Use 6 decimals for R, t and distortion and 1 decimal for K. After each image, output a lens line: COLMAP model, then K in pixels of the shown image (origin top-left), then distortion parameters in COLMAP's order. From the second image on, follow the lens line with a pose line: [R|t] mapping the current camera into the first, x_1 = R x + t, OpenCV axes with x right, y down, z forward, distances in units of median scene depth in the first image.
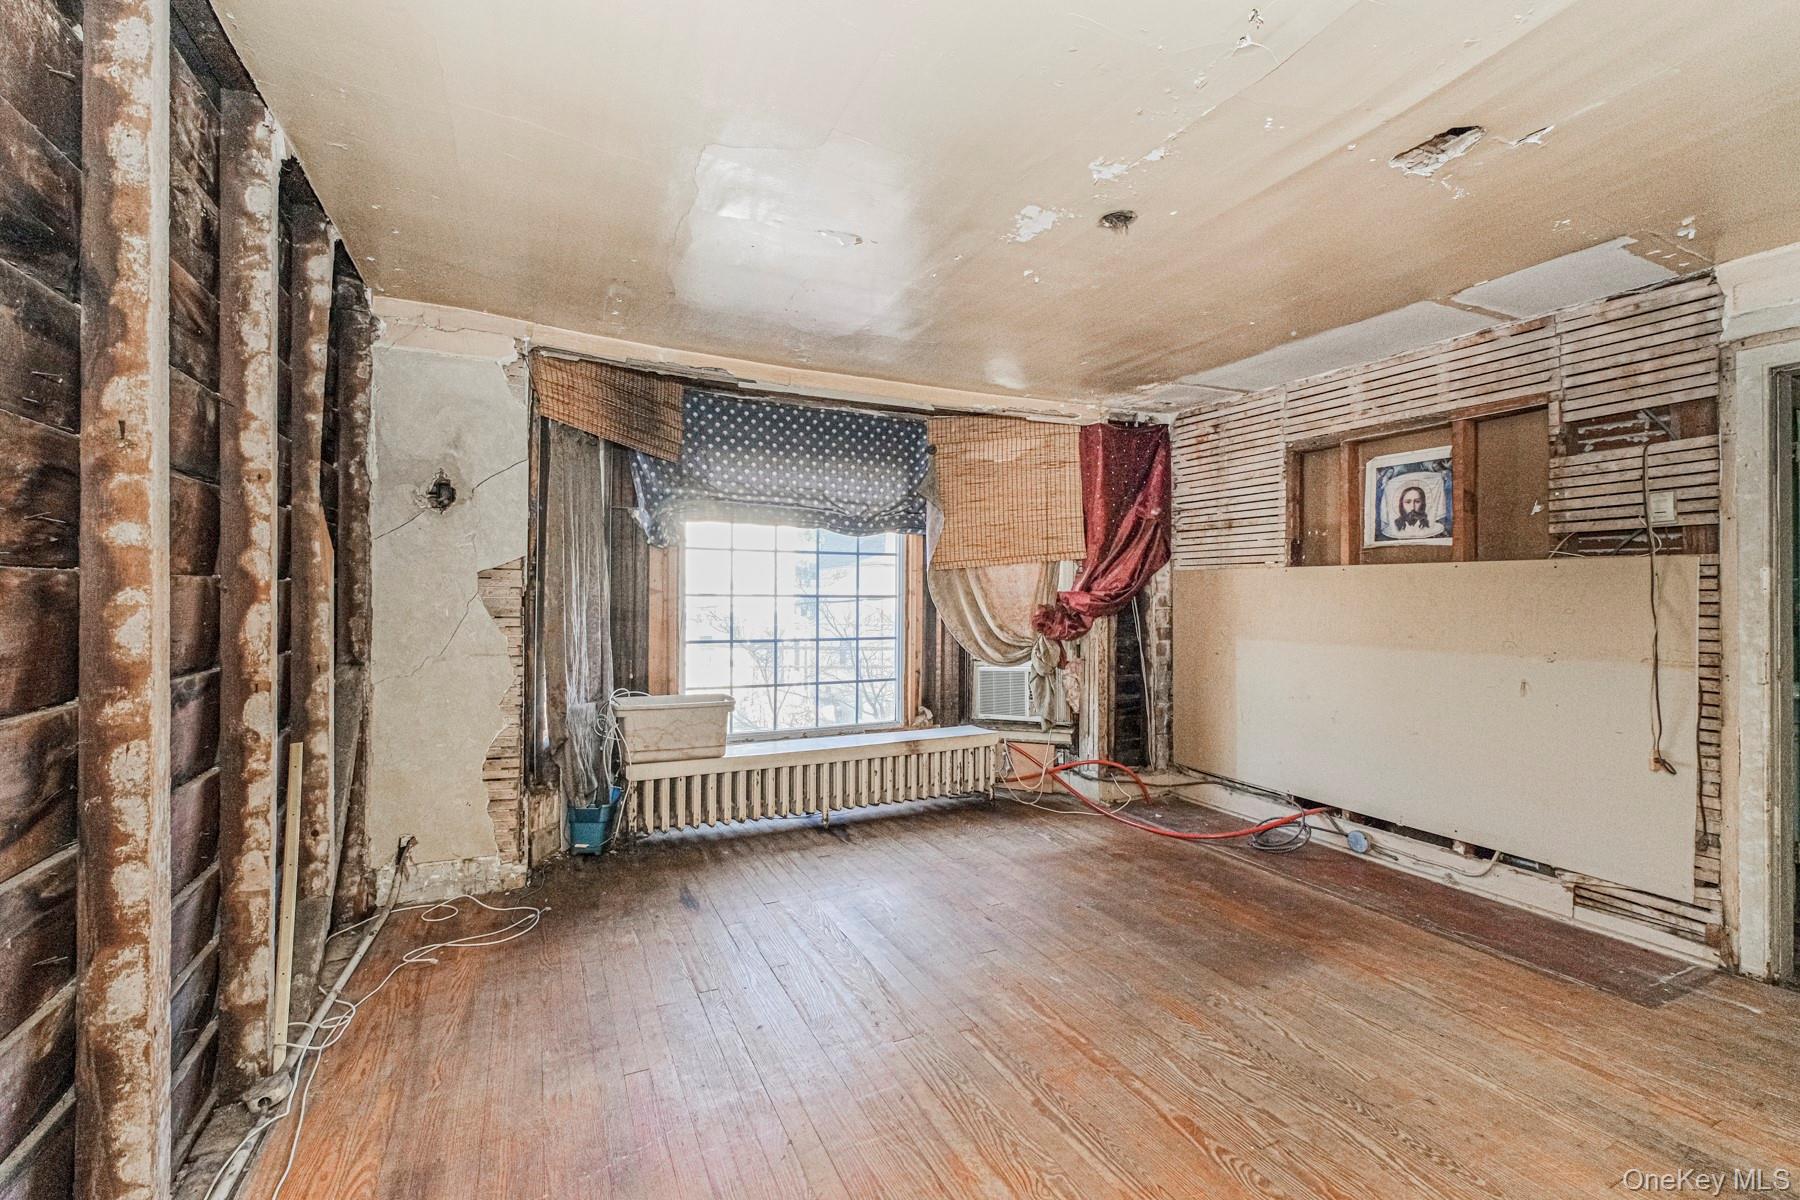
lens RADIAL K [[754.5, 0, 899.4], [0, 754.5, 595.4], [0, 0, 1]] dist [0.003315, -0.000998]
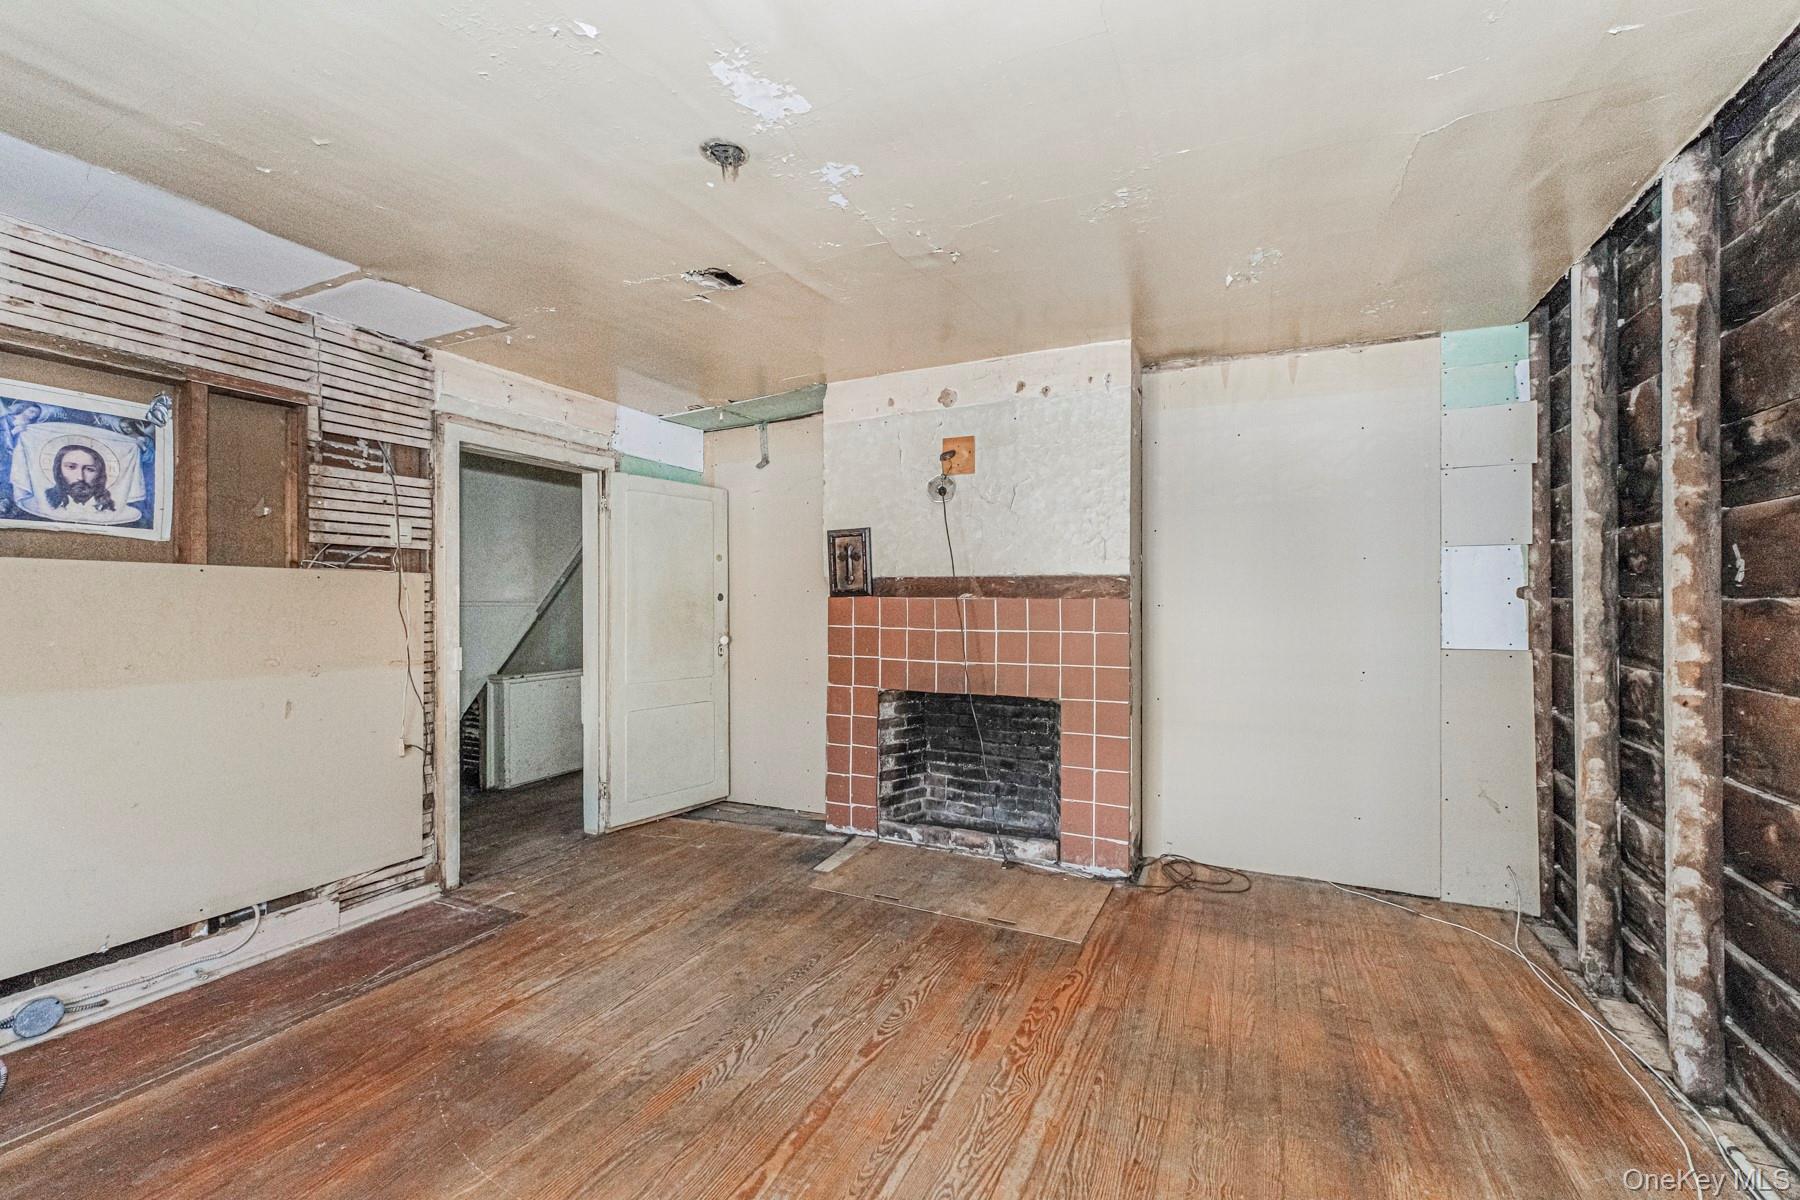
lens RADIAL K [[754.5, 0, 893.7], [0, 754.5, 598.1], [0, 0, 1]] dist [0.003315, -0.000998]
pose [[-0.619063, 0.000607, 0.785341, -0.350321], [-0.002466, 0.999993, -0.002717, -0.010244], [-0.785338, -0.003618, -0.619057, 1.017090]]
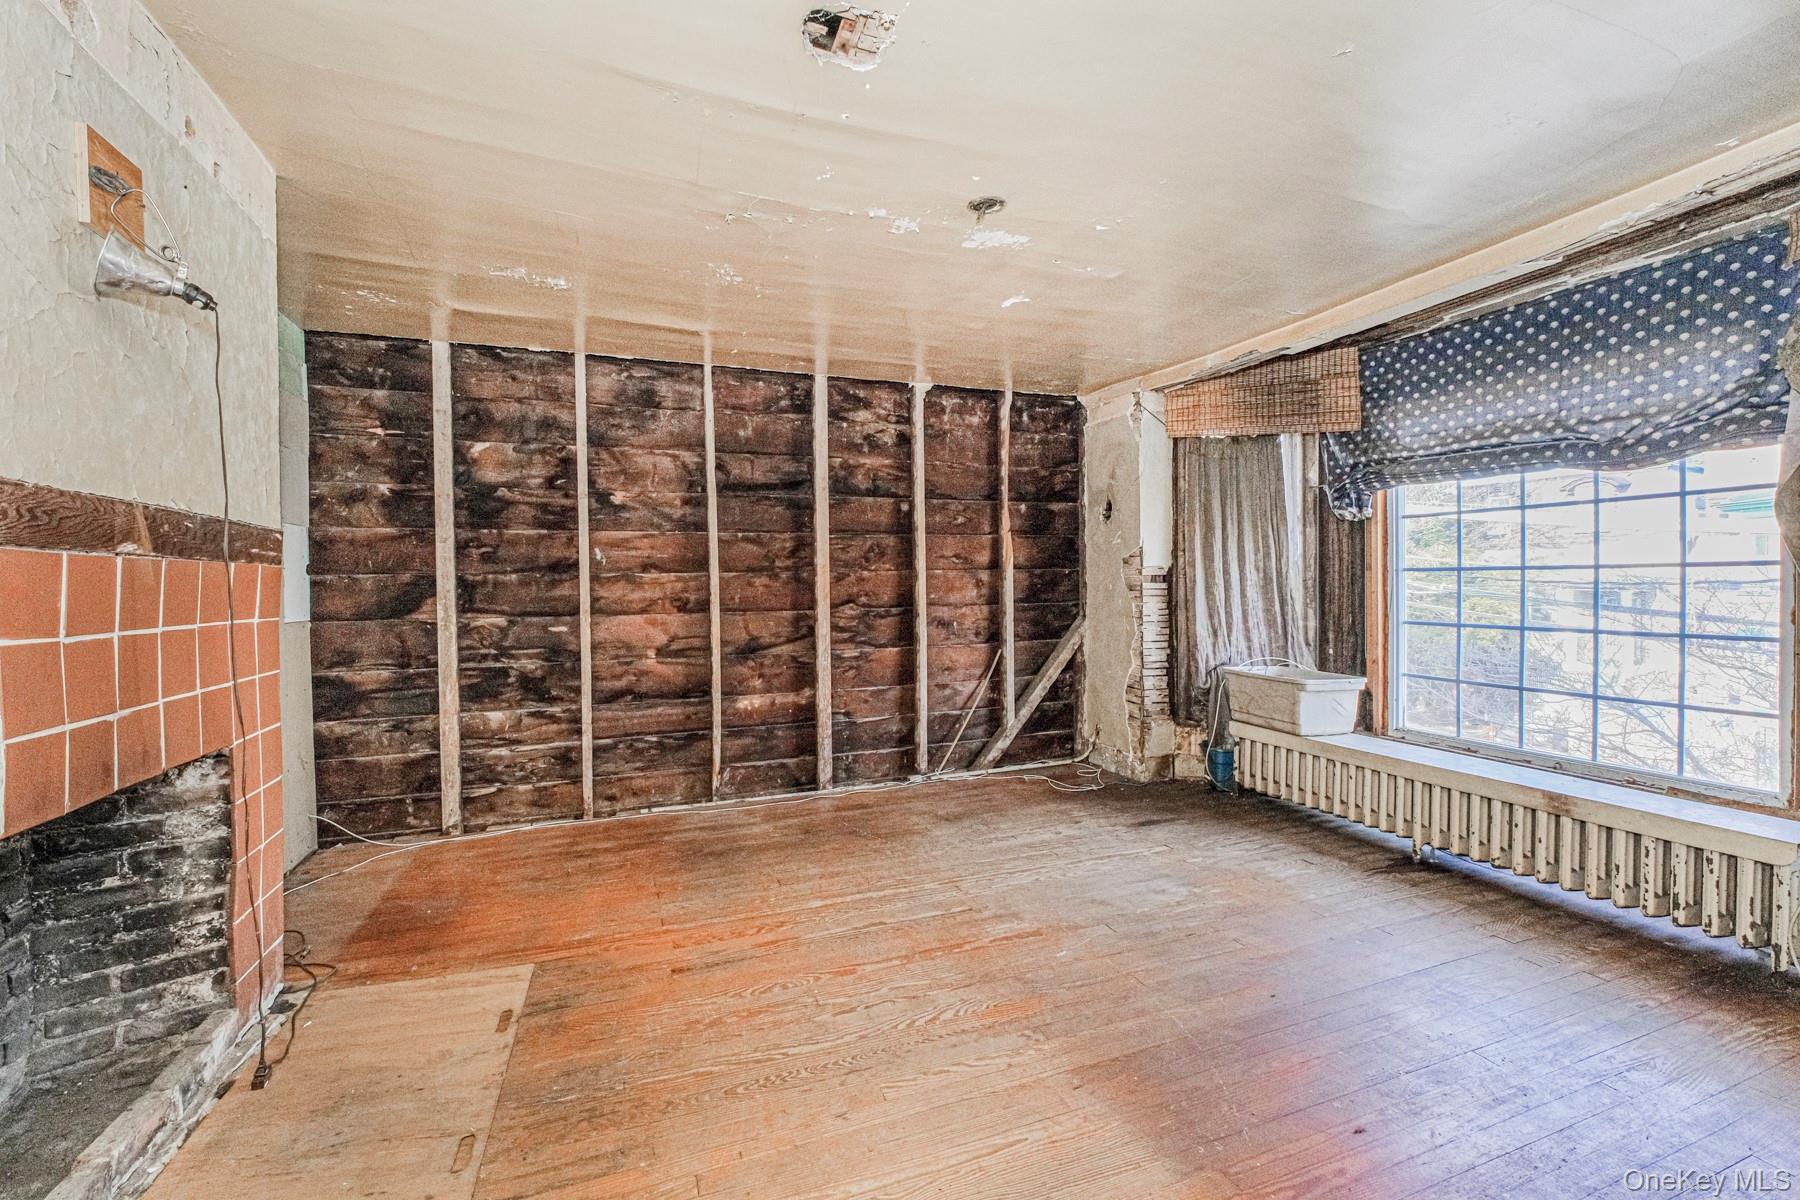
lens RADIAL K [[754.5, 0, 893.0], [0, 754.5, 595.6], [0, 0, 1]] dist [0.003315, -0.000998]
pose [[-0.095457, 0.015174, -0.995318, 0.997128], [0.014129, 0.999804, 0.013887, 0.014055], [0.995333, -0.012738, -0.095652, 0.720938]]
